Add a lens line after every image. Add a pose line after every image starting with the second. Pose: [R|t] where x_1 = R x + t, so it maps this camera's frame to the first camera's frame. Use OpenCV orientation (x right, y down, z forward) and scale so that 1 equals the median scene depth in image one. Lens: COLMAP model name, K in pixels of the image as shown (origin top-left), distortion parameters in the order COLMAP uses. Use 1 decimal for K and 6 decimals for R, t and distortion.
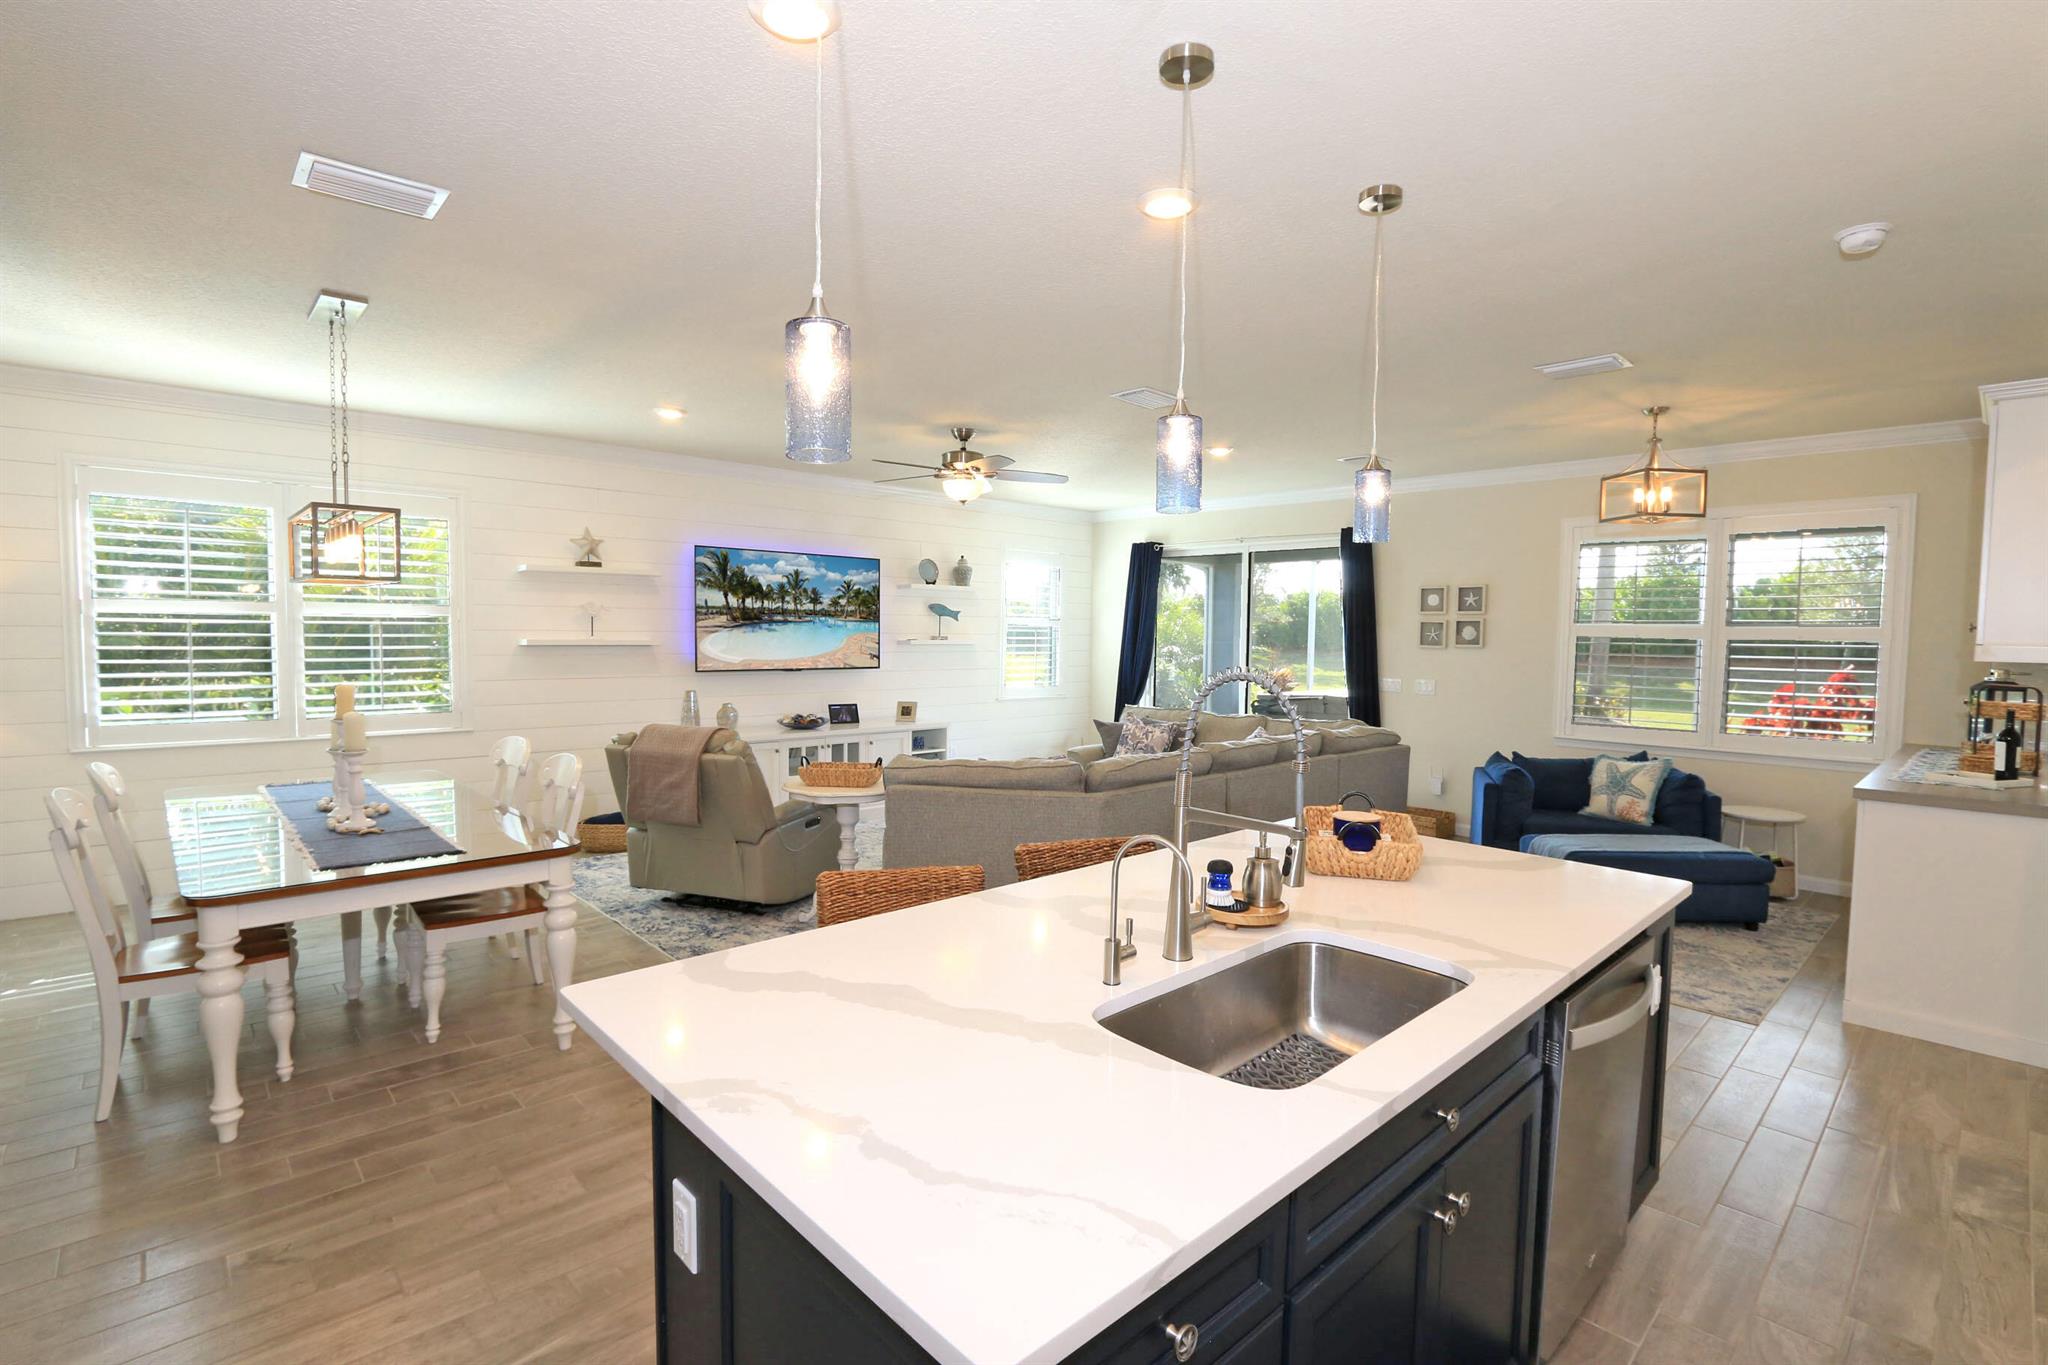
lens RADIAL K [[938.6, 0, 1025.1], [0, 938.6, 704.7], [0, 0, 1]] dist [-0.031457, 0.000149]
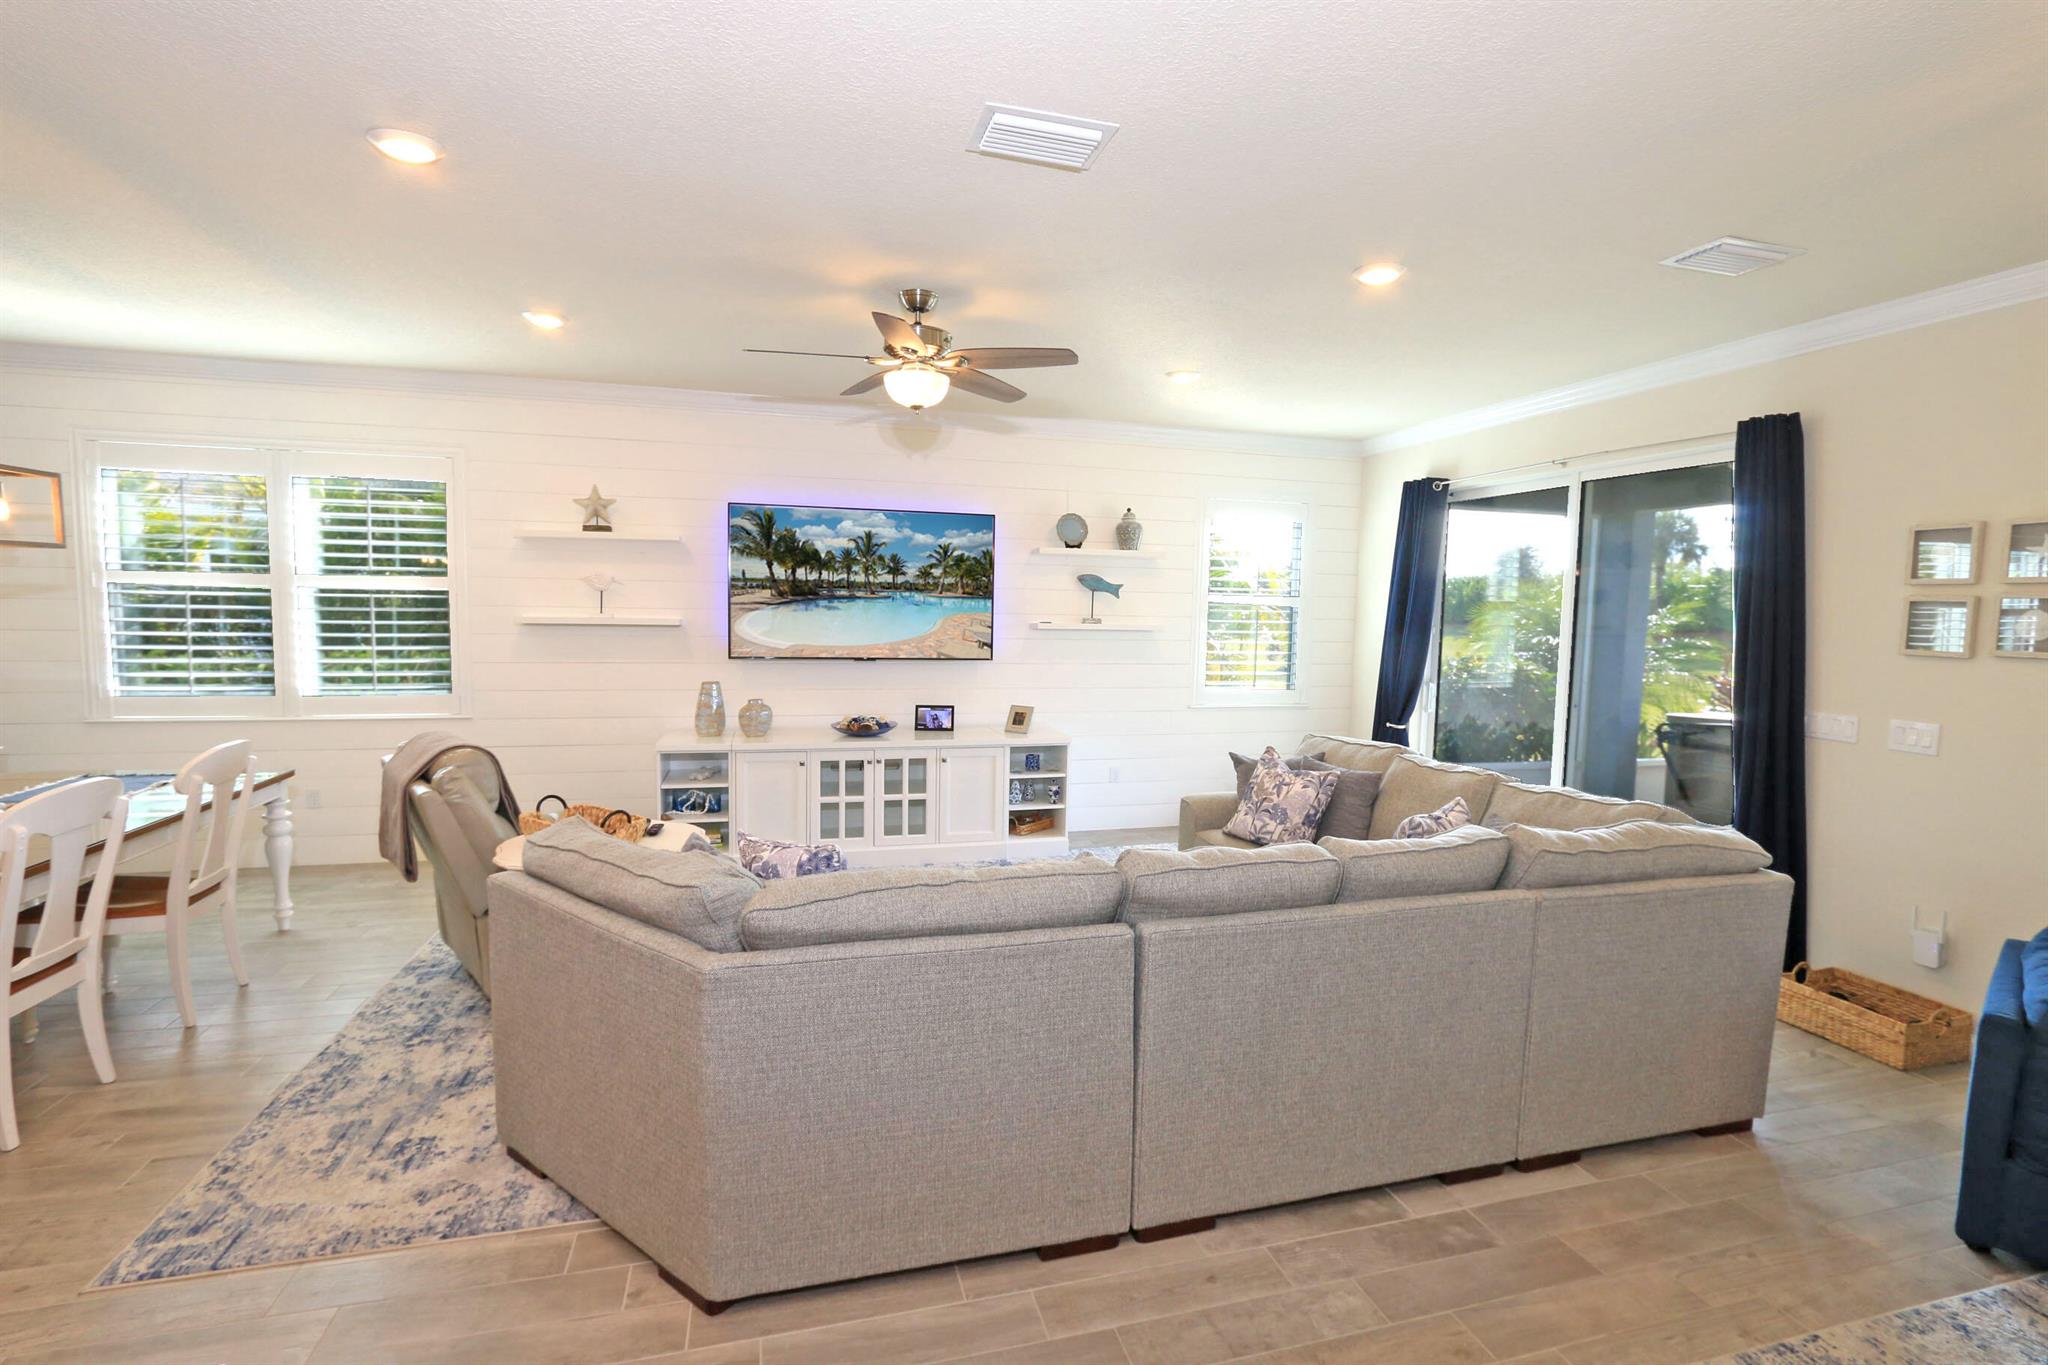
lens RADIAL K [[940.3, 0, 1032.4], [0, 940.3, 667.7], [0, 0, 1]] dist [-0.027794, 0.007123]
pose [[0.882105, 0.034566, -0.469782, 0.256270], [-0.044126, 0.998982, -0.009353, -0.030139], [0.468981, 0.028980, 0.882733, 0.388275]]
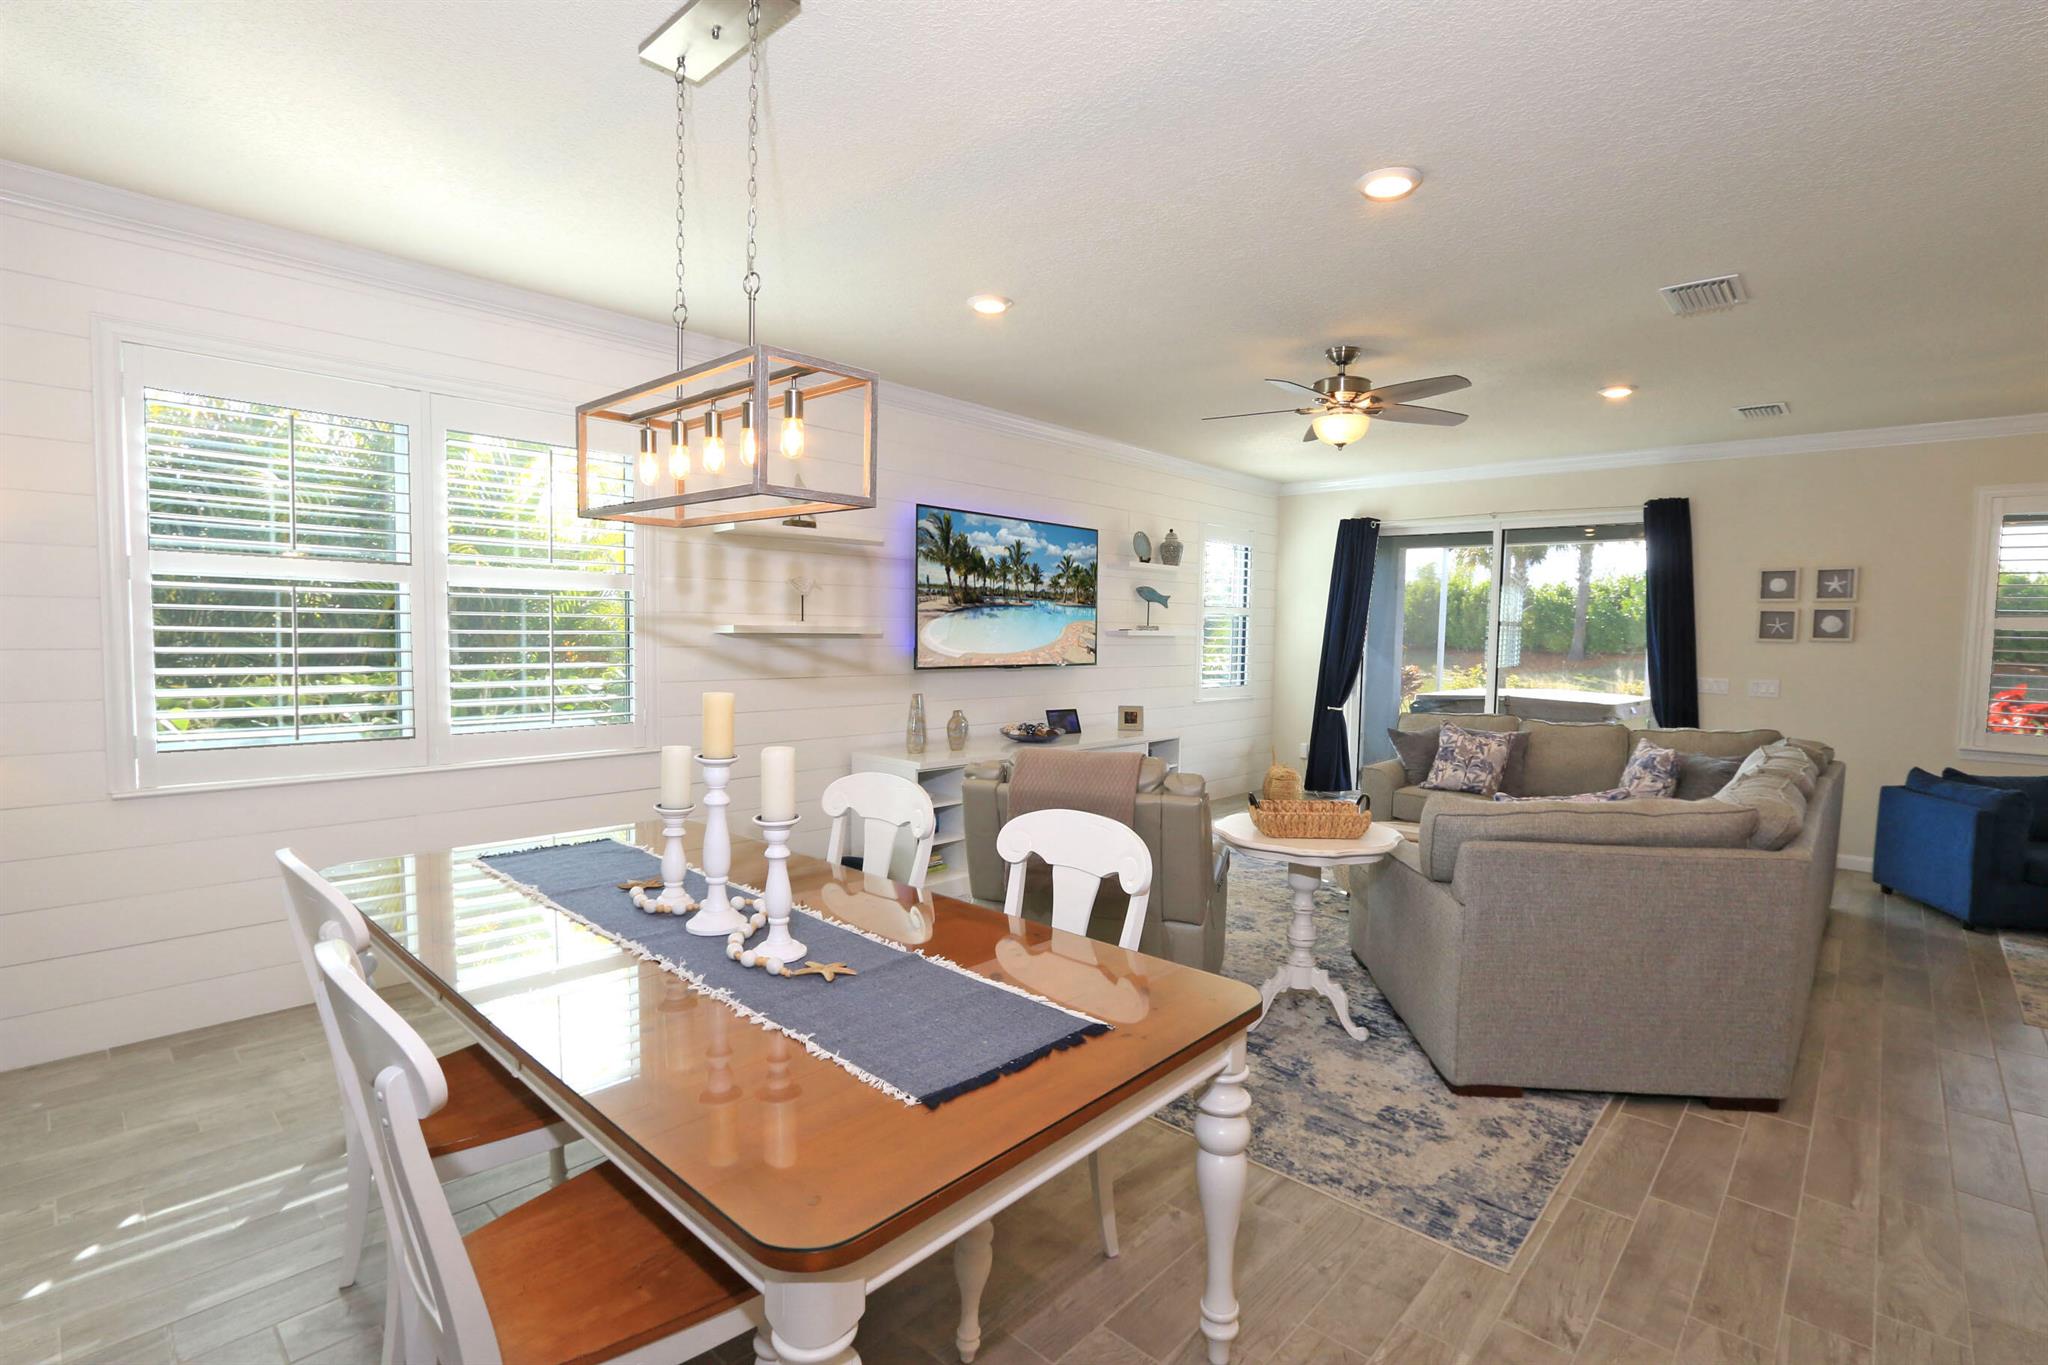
lens RADIAL K [[939.6, 0, 1016.1], [0, 939.6, 677.1], [0, 0, 1]] dist [-0.000526, -0.026428]
pose [[0.997965, 0.001014, 0.063749, -0.306845], [0.000570, 0.999692, -0.024821, -0.008855], [-0.063755, 0.024807, 0.997657, 0.215622]]
